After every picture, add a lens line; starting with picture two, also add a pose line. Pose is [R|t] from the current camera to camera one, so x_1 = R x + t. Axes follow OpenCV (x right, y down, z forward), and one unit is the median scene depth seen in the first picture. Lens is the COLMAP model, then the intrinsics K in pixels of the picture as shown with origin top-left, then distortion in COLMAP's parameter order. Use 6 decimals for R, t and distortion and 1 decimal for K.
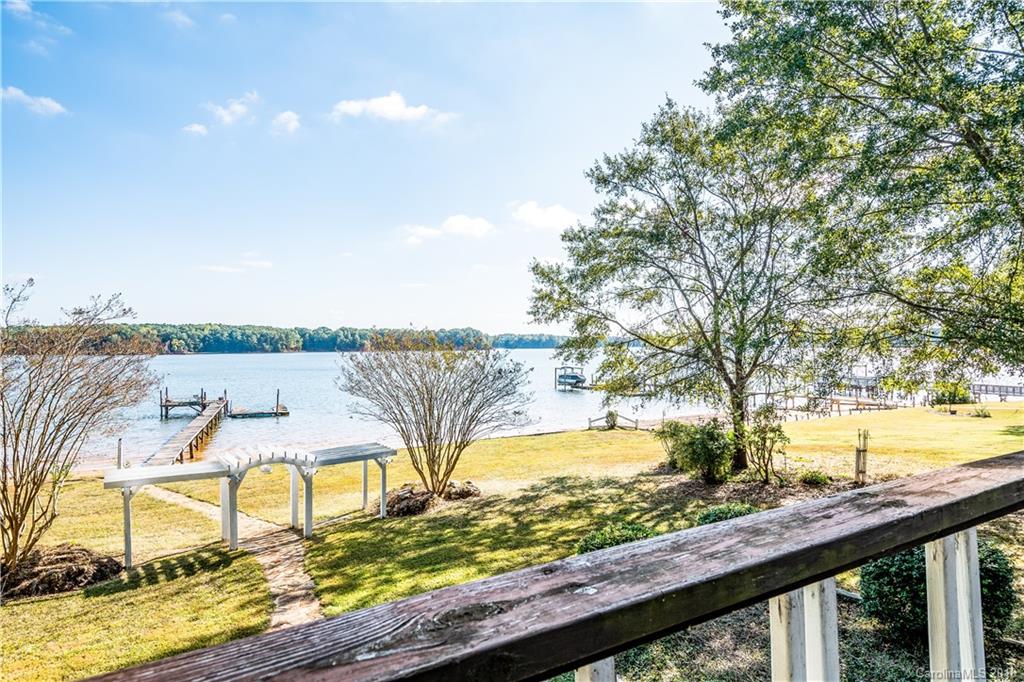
lens RADIAL K [[616.4, 0, 512.0], [0, 616.4, 341.0], [0, 0, 1]] dist [0.000755, -0.001111]
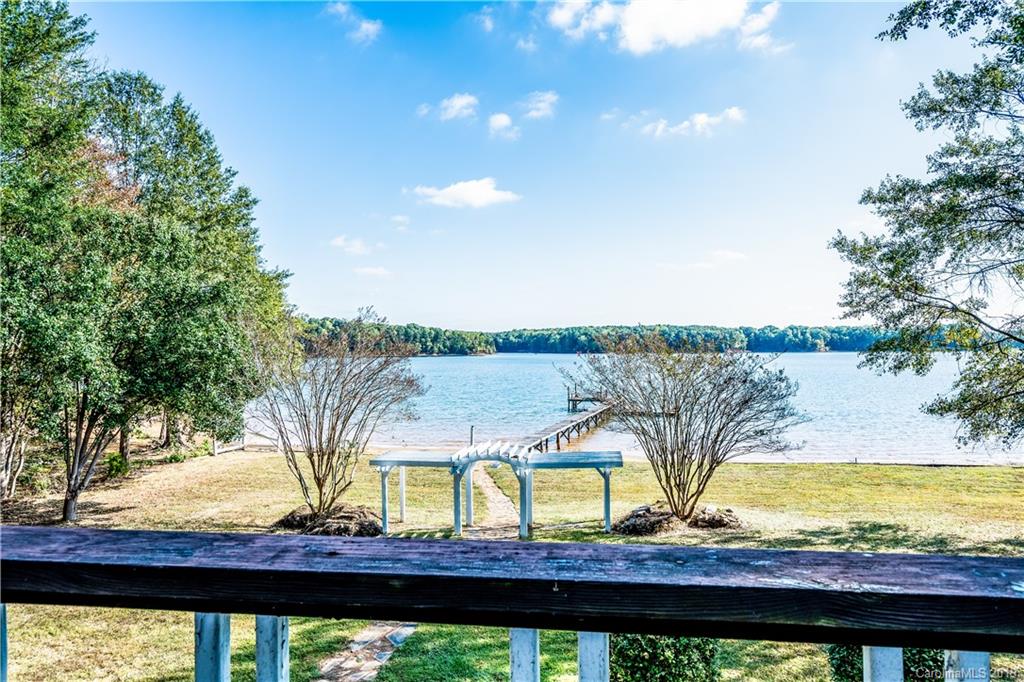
lens RADIAL K [[635.2, 0, 512.0], [0, 635.2, 341.0], [0, 0, 1]] dist [-0.036673, -0.000714]
pose [[0.769530, -0.005060, -0.638590, 0.232336], [0.005360, 0.999985, -0.001464, 0.000966], [0.638588, -0.002296, 0.769545, 0.148783]]
